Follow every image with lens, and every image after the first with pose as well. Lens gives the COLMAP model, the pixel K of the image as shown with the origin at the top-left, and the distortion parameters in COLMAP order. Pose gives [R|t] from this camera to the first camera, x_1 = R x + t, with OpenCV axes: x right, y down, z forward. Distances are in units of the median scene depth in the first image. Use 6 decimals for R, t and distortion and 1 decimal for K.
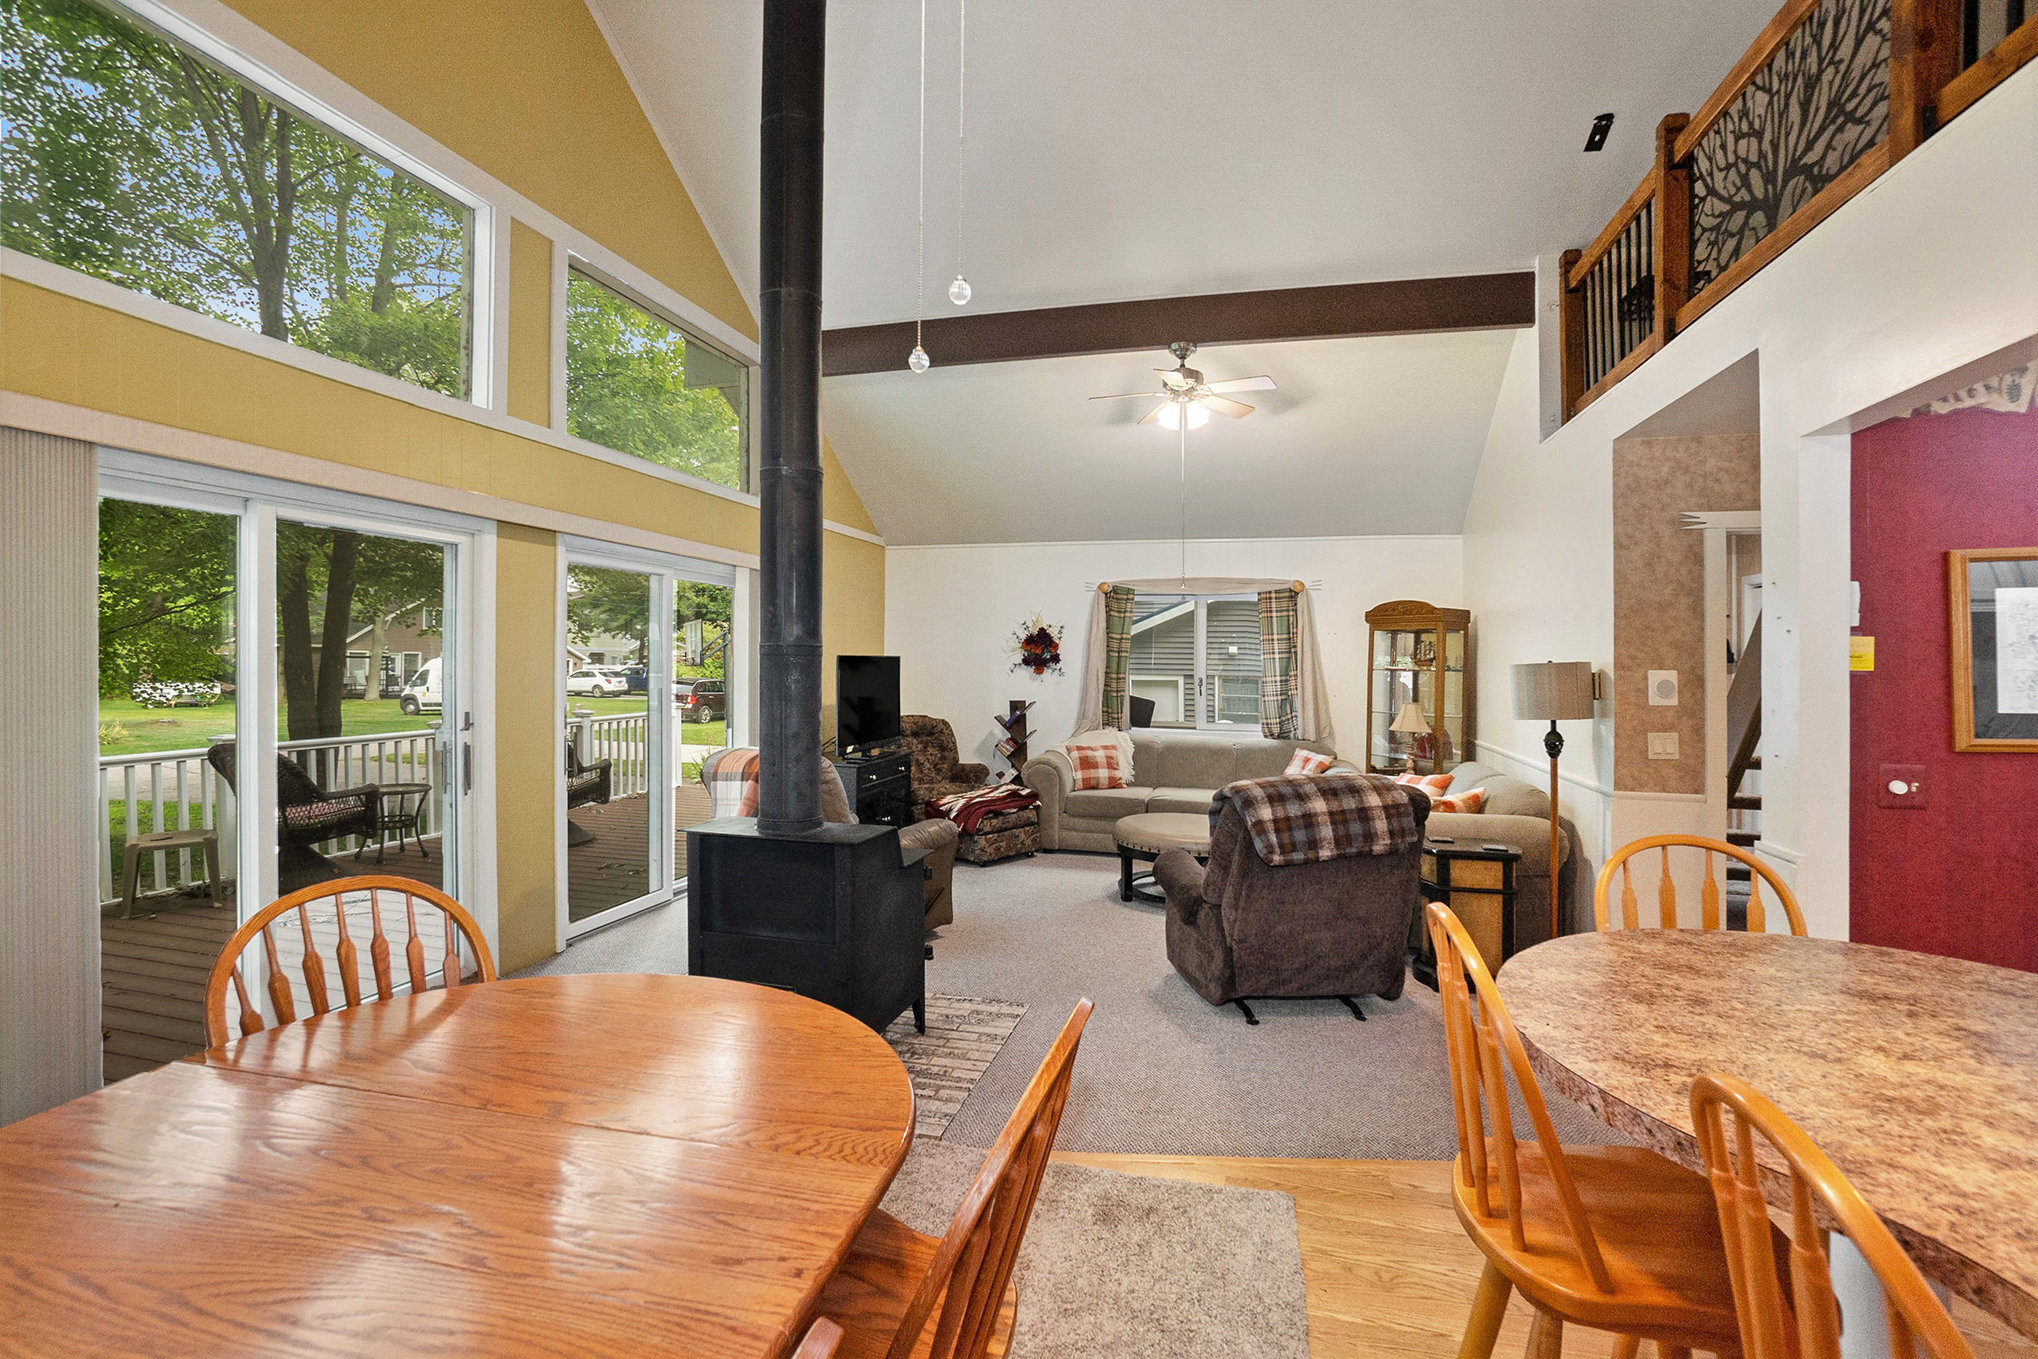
lens RADIAL K [[930.8, 0, 1019.2], [0, 930.8, 642.8], [0, 0, 1]] dist [-0.020207, 0.014361]
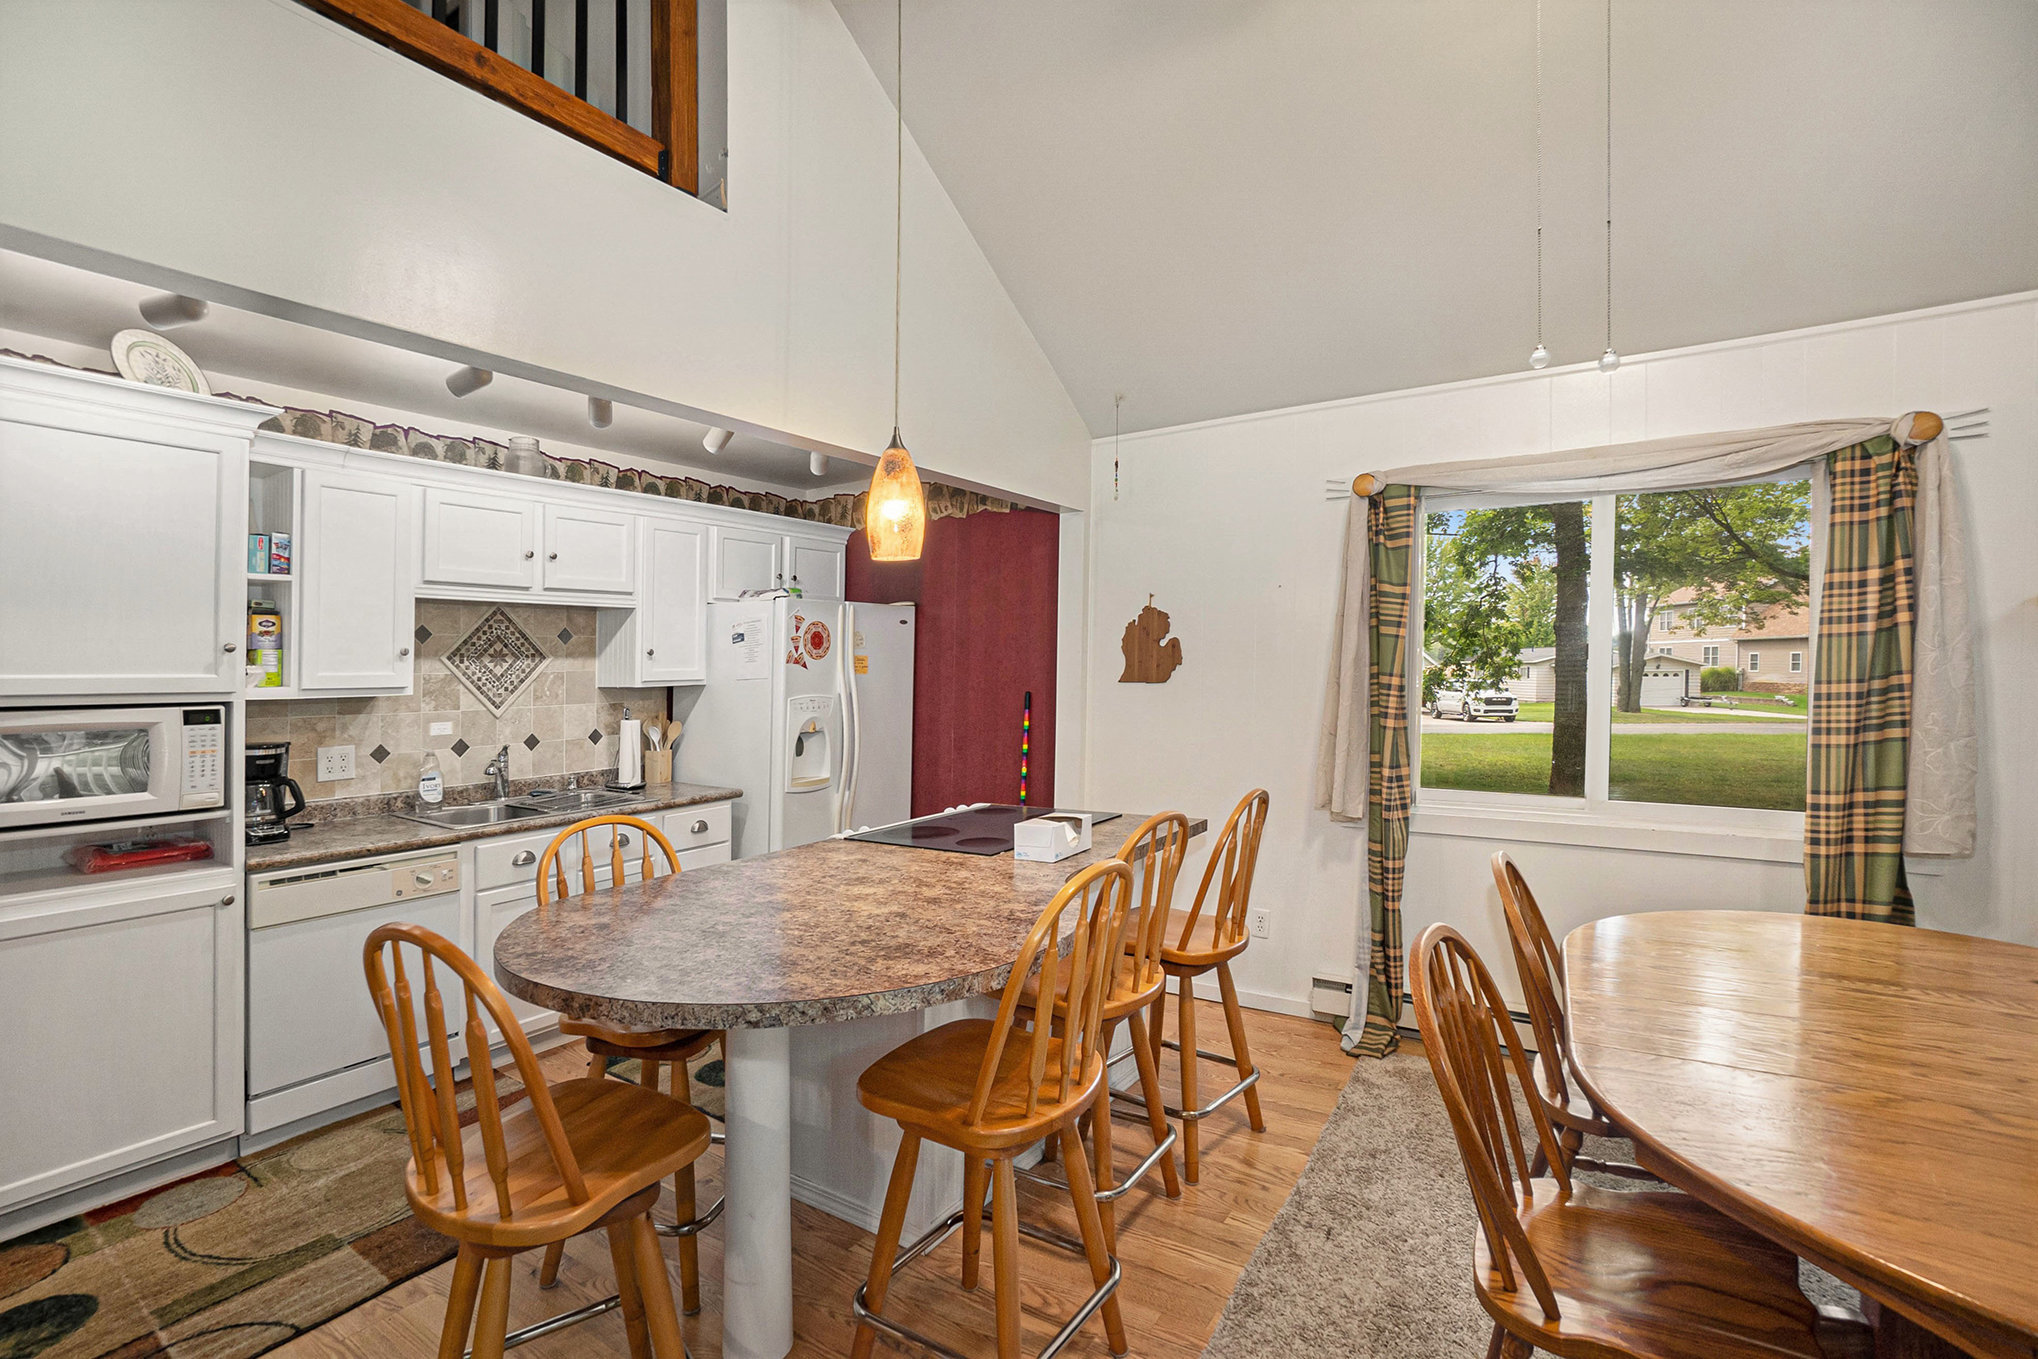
lens RADIAL K [[932.8, 0, 1019.0], [0, 932.8, 679.5], [0, 0, 1]] dist [-0.057659, 0.028005]
pose [[-0.948735, -0.011626, 0.315858, 0.066405], [-0.010357, 0.999930, 0.005695, 0.015323], [-0.315902, 0.002132, -0.948789, 0.819402]]
